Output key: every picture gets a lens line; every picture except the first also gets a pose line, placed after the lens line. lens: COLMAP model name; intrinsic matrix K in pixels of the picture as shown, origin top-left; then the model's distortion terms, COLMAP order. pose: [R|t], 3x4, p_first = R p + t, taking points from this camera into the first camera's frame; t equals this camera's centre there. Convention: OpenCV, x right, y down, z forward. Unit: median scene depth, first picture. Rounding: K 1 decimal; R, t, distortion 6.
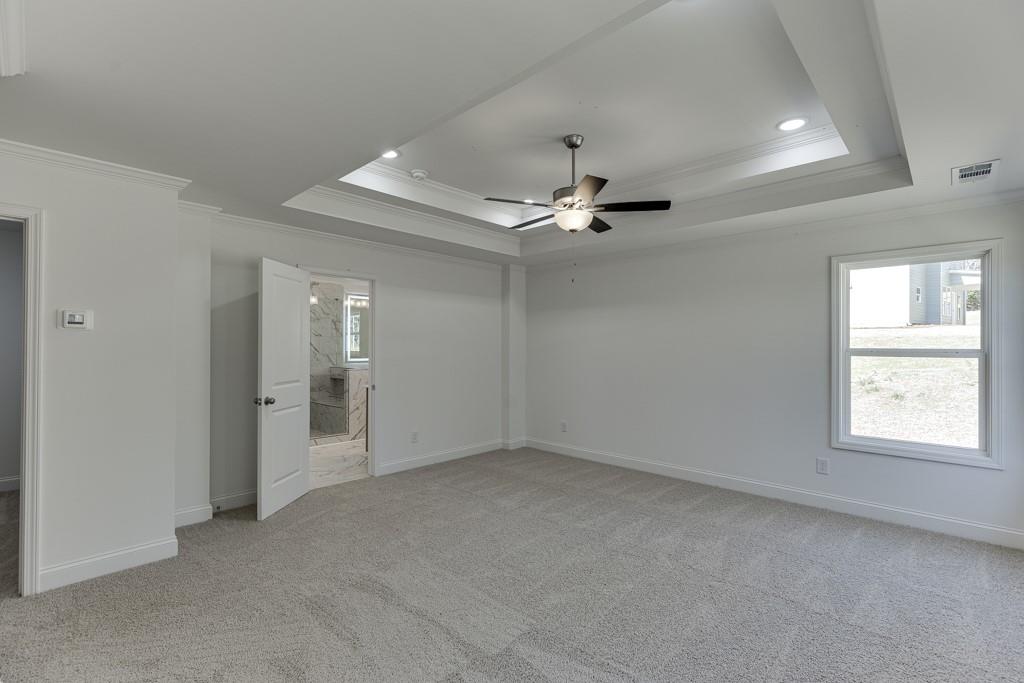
lens RADIAL K [[457.5, 0, 522.1], [0, 457.5, 344.9], [0, 0, 1]] dist [0.002201, 0.000144]
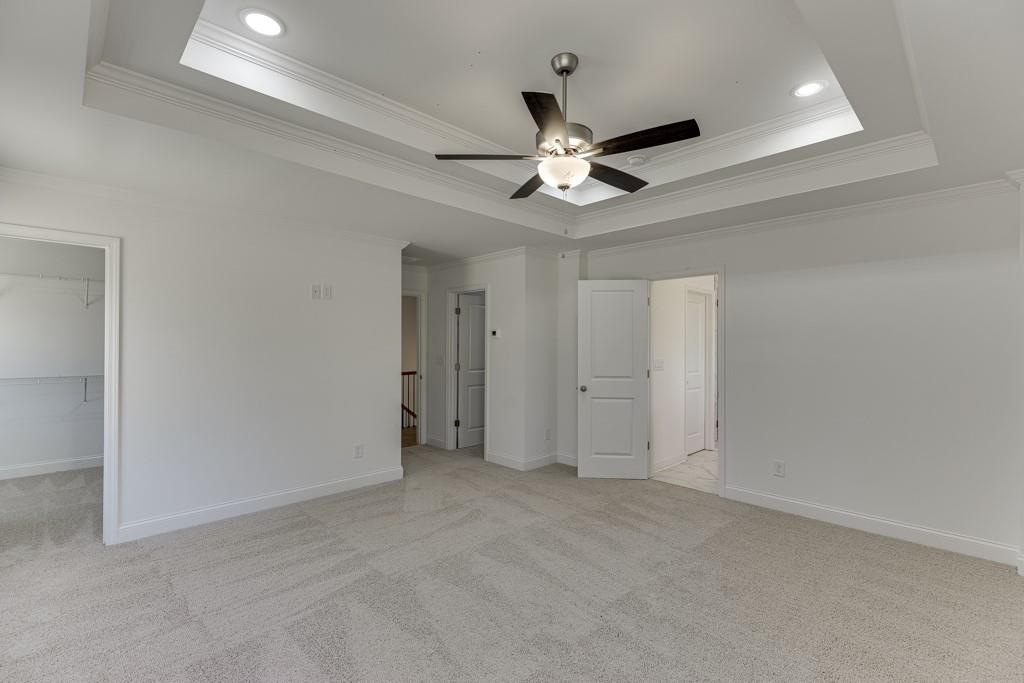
lens RADIAL K [[457.5, 0, 522.1], [0, 457.5, 344.9], [0, 0, 1]] dist [0.002201, 0.000144]
pose [[-0.034341, -0.008123, -0.999377, 0.769143], [-0.000372, 0.999967, -0.008115, 0.007401], [0.999410, 0.000094, -0.034343, 0.878285]]
